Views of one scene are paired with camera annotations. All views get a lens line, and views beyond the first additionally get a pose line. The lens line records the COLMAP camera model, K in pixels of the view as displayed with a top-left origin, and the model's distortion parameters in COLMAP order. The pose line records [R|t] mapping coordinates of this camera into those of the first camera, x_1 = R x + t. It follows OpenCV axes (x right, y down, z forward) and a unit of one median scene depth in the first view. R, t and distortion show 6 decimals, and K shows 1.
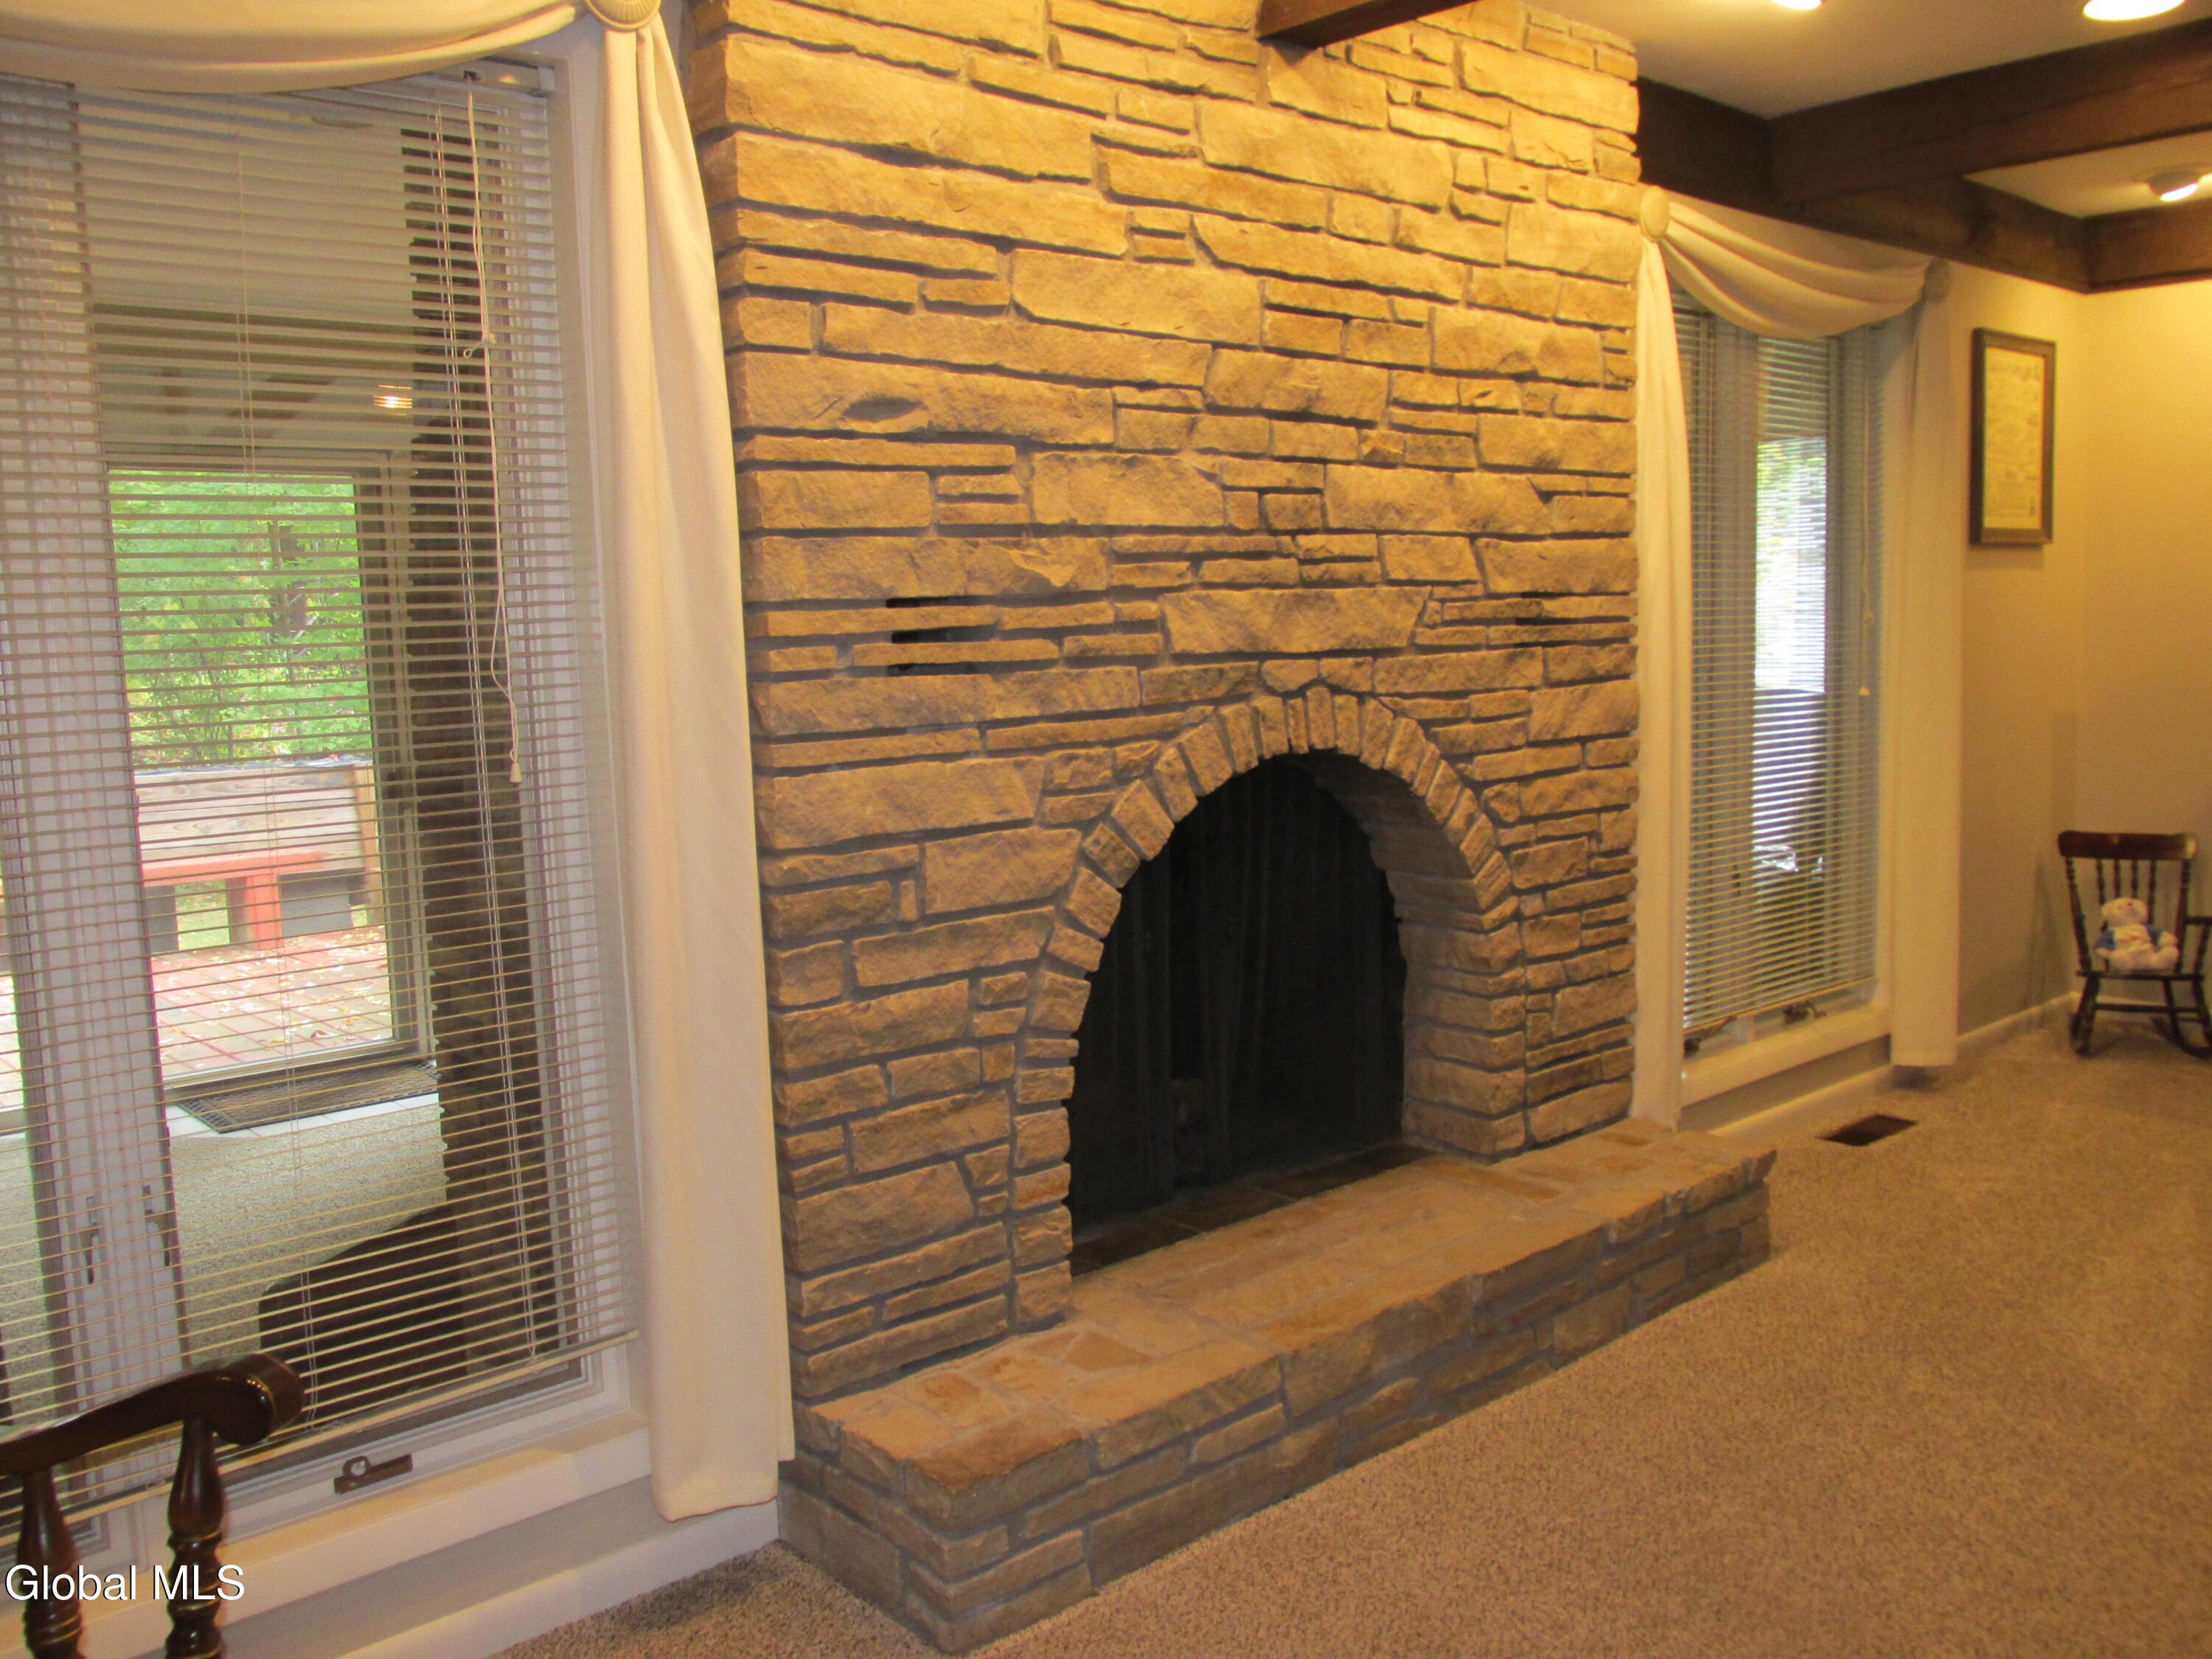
lens RADIAL K [[1842.9, 0, 1106.0], [0, 1842.9, 829.5], [0, 0, 1]] dist [-0.020861, -0.015782]
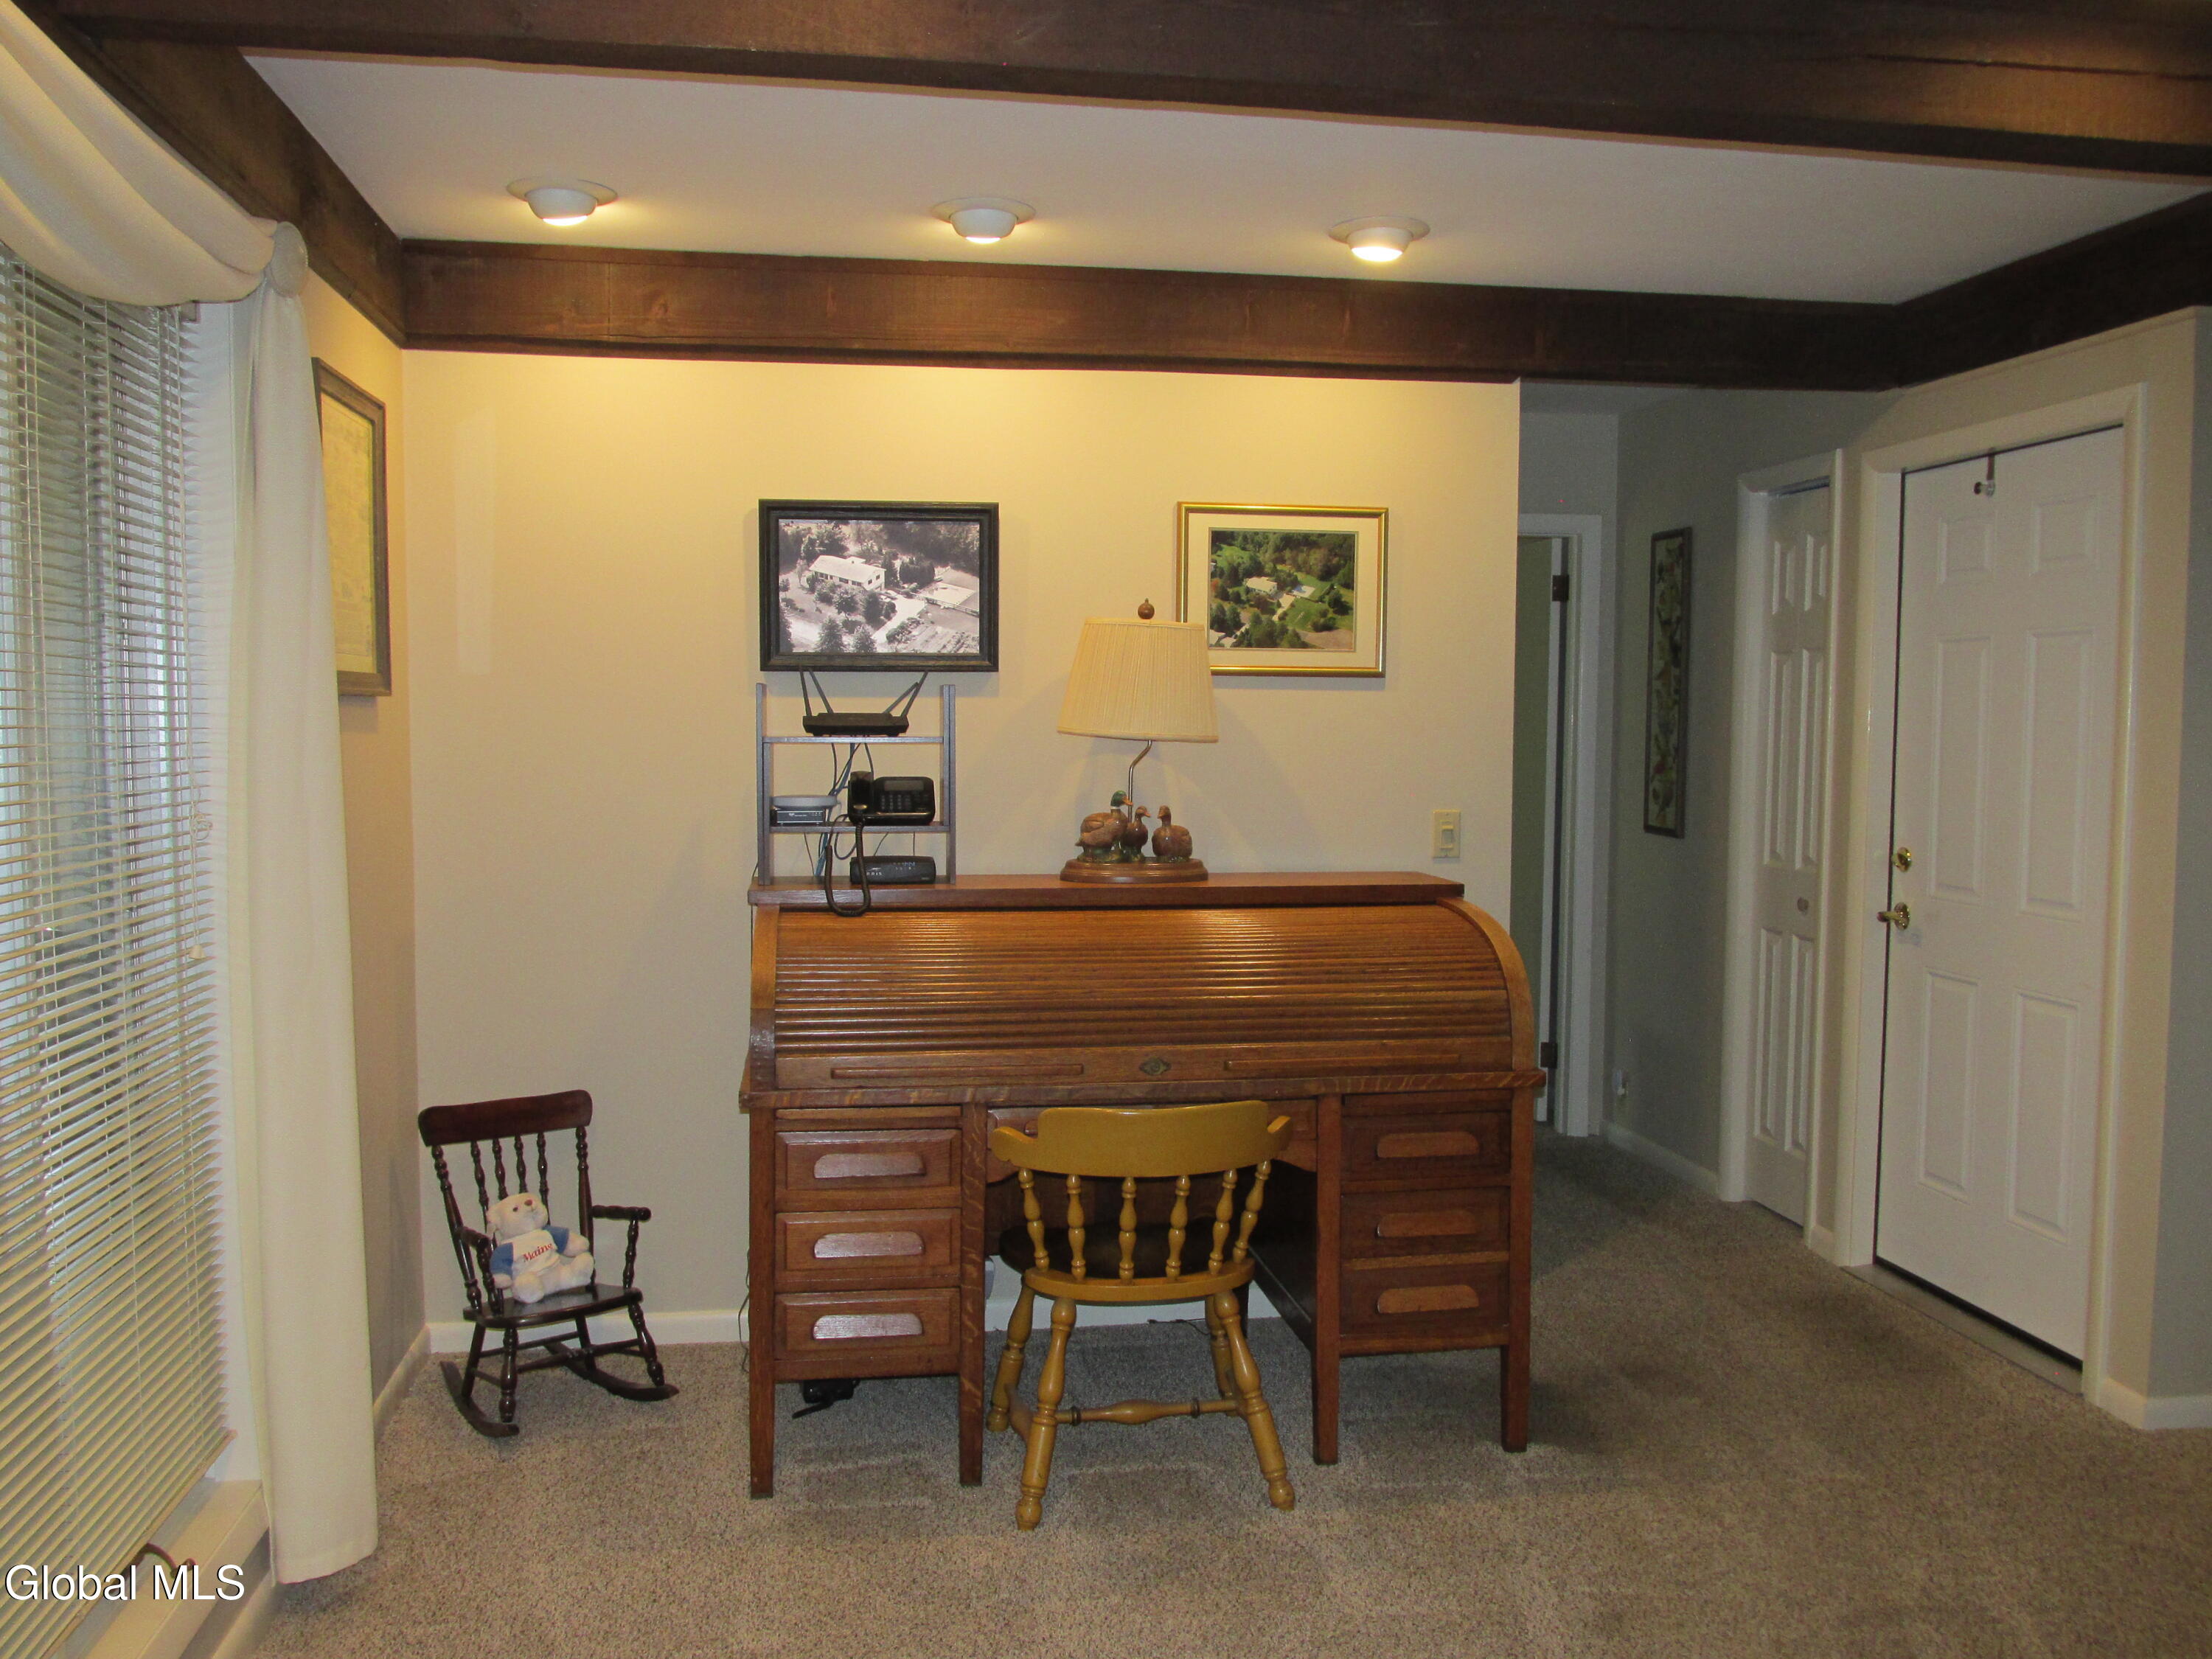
lens RADIAL K [[1842.9, 0, 1106.0], [0, 1842.9, 829.5], [0, 0, 1]] dist [-0.020861, -0.015782]
pose [[0.531539, -0.020513, 0.846785, 0.128814], [0.078019, 0.996643, -0.024831, -0.115973], [-0.843433, 0.079264, 0.531355, 0.702711]]
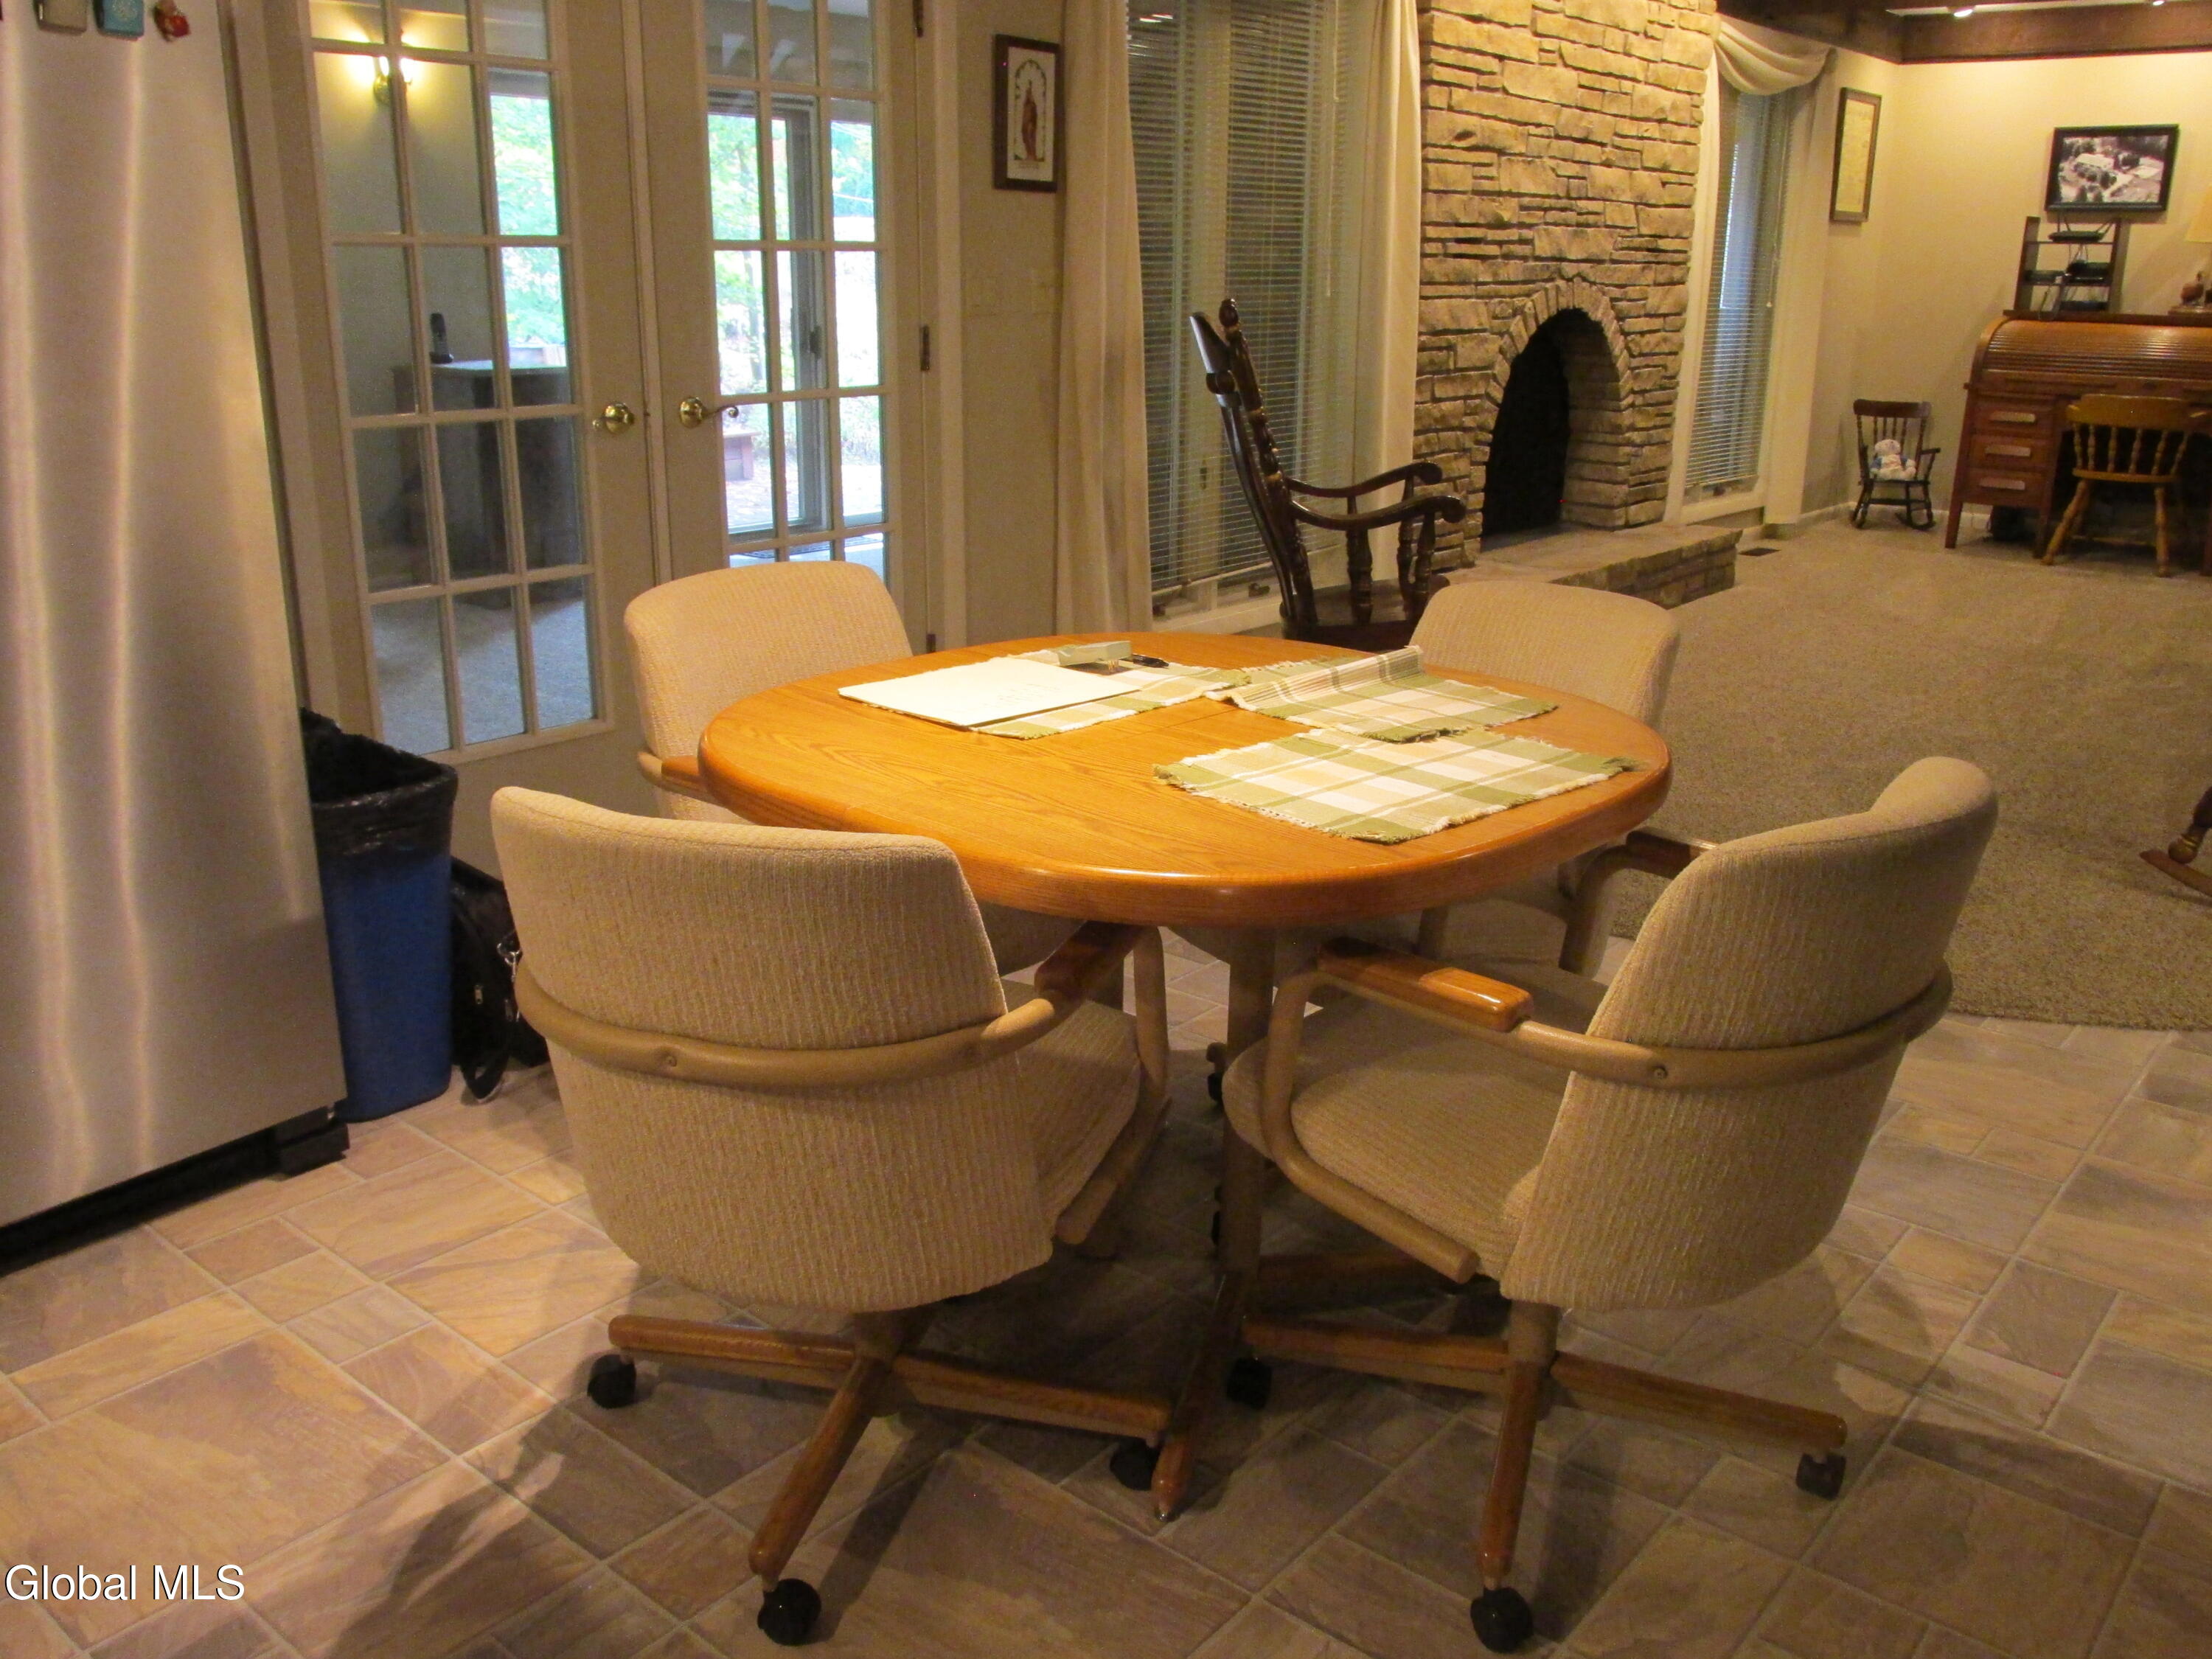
lens RADIAL K [[1842.9, 0, 1106.0], [0, 1842.9, 829.5], [0, 0, 1]] dist [-0.020861, -0.015782]
pose [[0.987145, -0.008507, 0.159601, -0.748055], [-0.020760, 0.983298, 0.180815, 0.172206], [-0.158473, -0.181804, 0.970481, -1.038426]]
